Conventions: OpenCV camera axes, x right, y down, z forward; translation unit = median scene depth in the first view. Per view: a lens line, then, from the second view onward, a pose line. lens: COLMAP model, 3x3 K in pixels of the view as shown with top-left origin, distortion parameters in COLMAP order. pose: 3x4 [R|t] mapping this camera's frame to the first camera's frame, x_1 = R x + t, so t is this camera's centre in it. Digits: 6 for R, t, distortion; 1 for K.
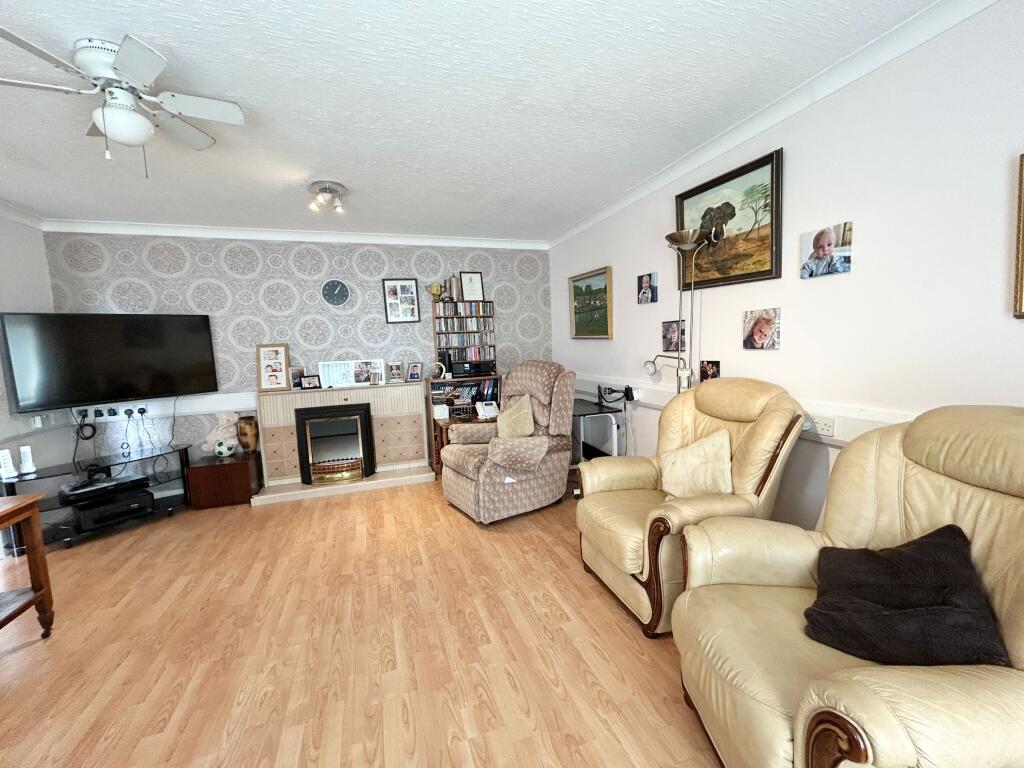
lens RADIAL K [[412.4, 0, 509.7], [0, 412.4, 380.5], [0, 0, 1]] dist [-0.000093, 0.000157]
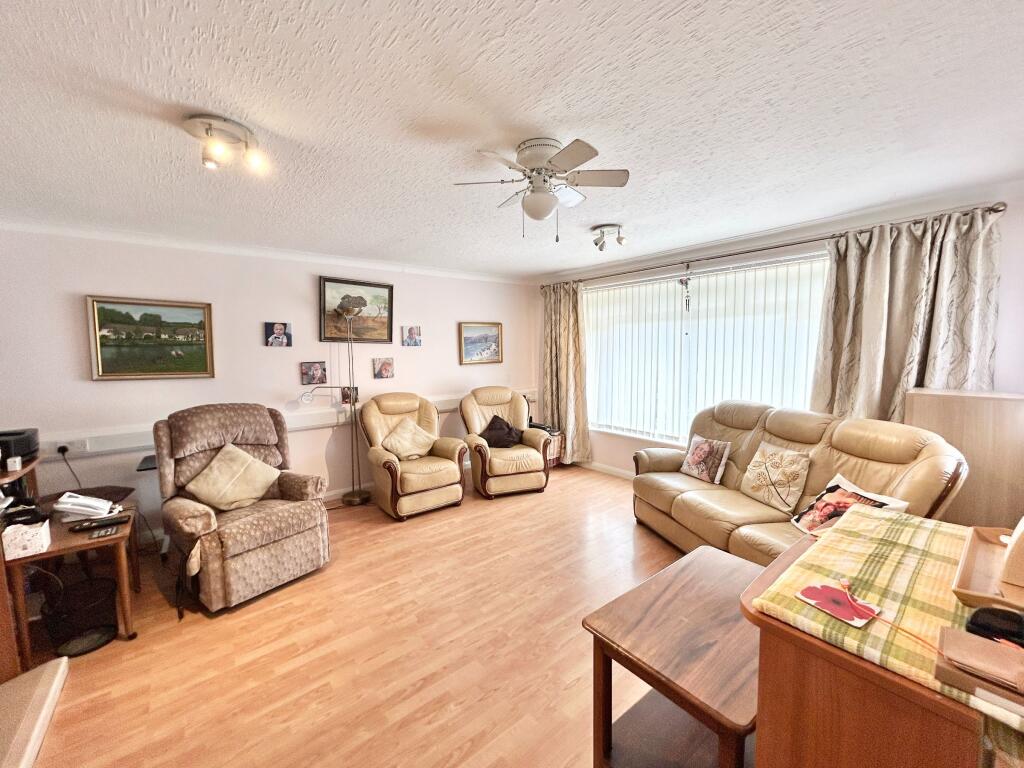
lens RADIAL K [[412.4, 0, 510.7], [0, 412.4, 381.0], [0, 0, 1]] dist [-0.000093, 0.000157]
pose [[-0.334192, -0.031646, 0.941974, -1.268583], [0.113728, 0.990779, 0.073634, -0.122574], [-0.935618, 0.131736, -0.327512, 0.956313]]
